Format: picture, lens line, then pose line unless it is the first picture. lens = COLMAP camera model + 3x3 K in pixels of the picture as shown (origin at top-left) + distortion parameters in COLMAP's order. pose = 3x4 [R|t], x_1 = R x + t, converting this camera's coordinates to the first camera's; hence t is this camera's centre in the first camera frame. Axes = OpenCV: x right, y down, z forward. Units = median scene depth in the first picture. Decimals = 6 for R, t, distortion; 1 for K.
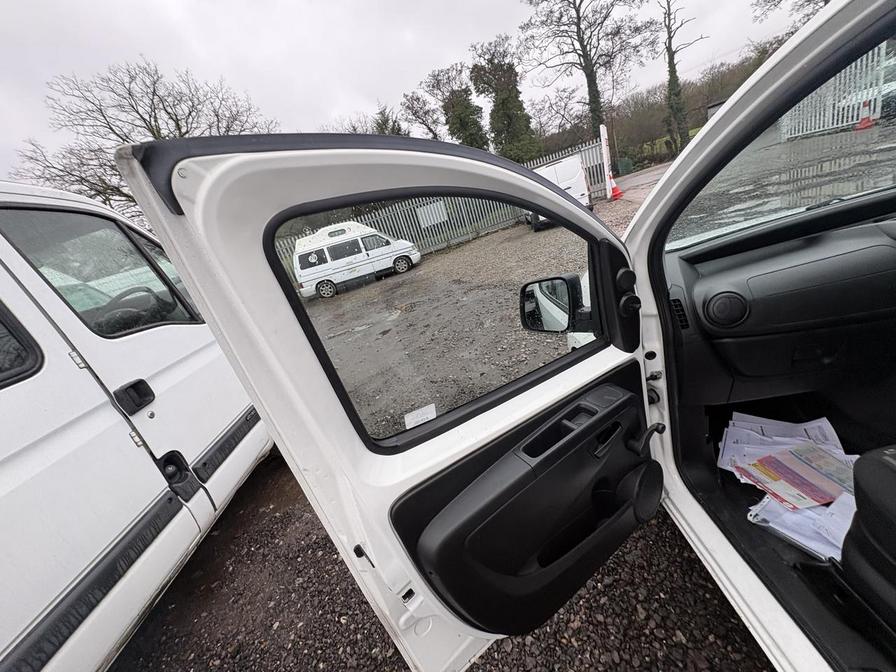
lens RADIAL K [[355.8, 0, 448.6], [0, 355.8, 336.5], [0, 0, 1]] dist [-0.000691, 0.000305]
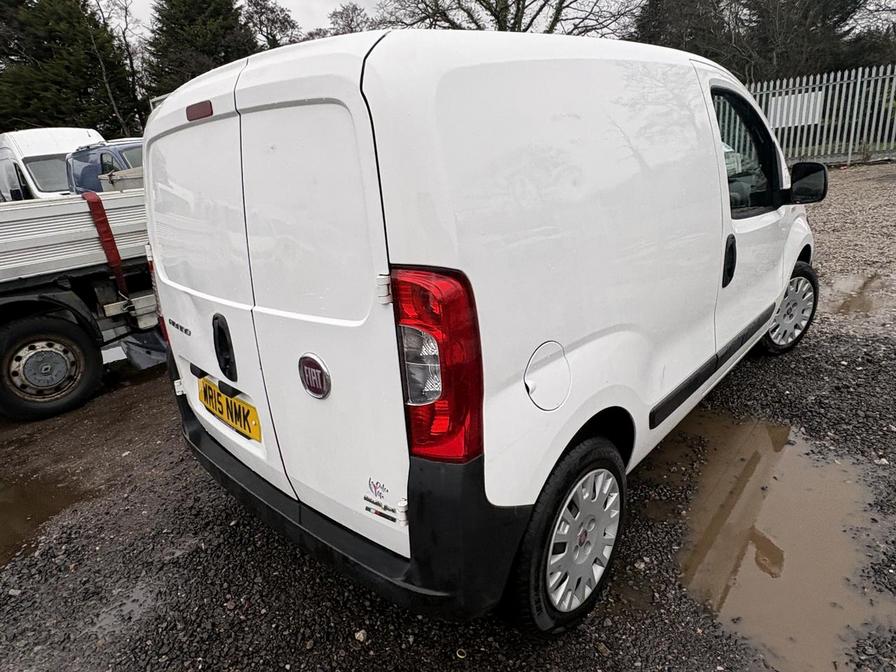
lens RADIAL K [[540.9, 0, 447.9], [0, 540.9, 330.9], [0, 0, 1]] dist [0.002847, -0.001622]
pose [[0.745076, 0.405027, -0.529919, 0.162924], [-0.335750, 0.914260, 0.226715, 0.006454], [0.576310, 0.009000, 0.817182, -0.145284]]
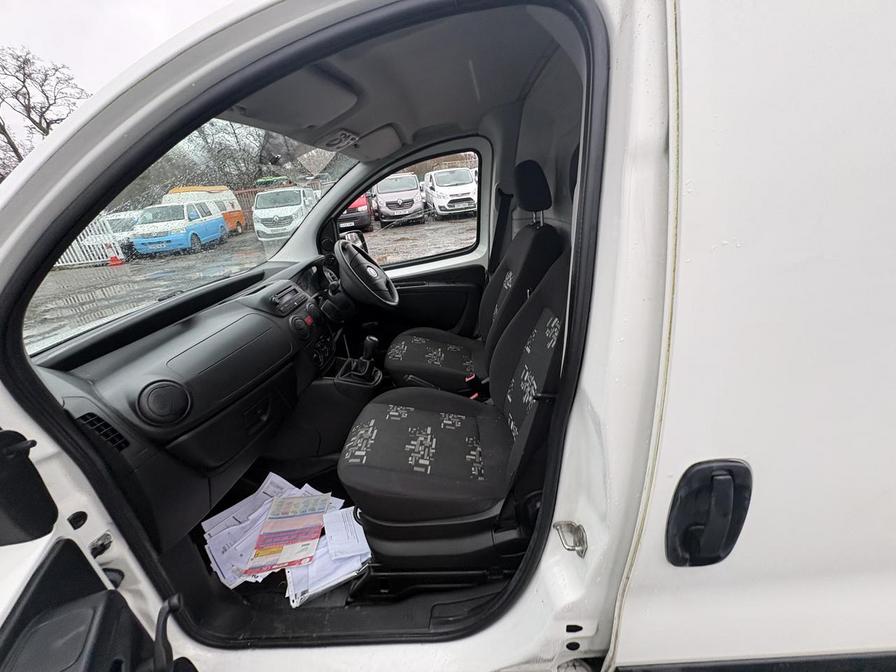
lens RADIAL K [[355.8, 0, 448.8], [0, 355.8, 334.5], [0, 0, 1]] dist [-0.000691, 0.000305]
pose [[0.025071, -0.103288, 0.994335, 0.002715], [0.433534, 0.897372, 0.082285, -0.000296], [-0.900788, 0.429016, 0.067277, 0.021272]]
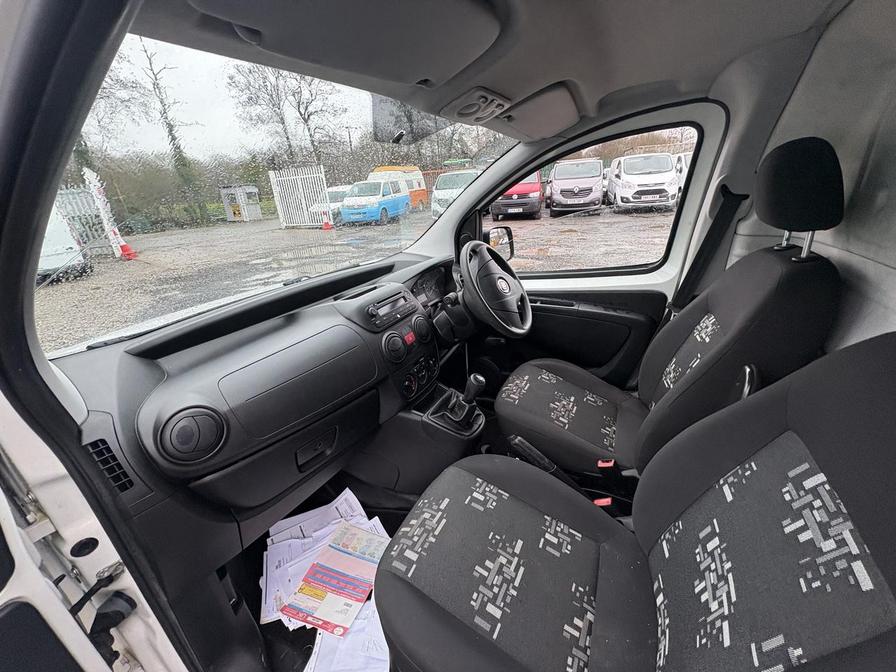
lens RADIAL K [[355.8, 0, 447.5], [0, 355.8, 334.6], [0, 0, 1]] dist [-0.000691, 0.000305]
pose [[0.436435, -0.088420, 0.895381, 0.027570], [0.246219, 0.968909, -0.024333, -0.007940], [-0.865391, 0.231079, 0.444636, 0.018212]]
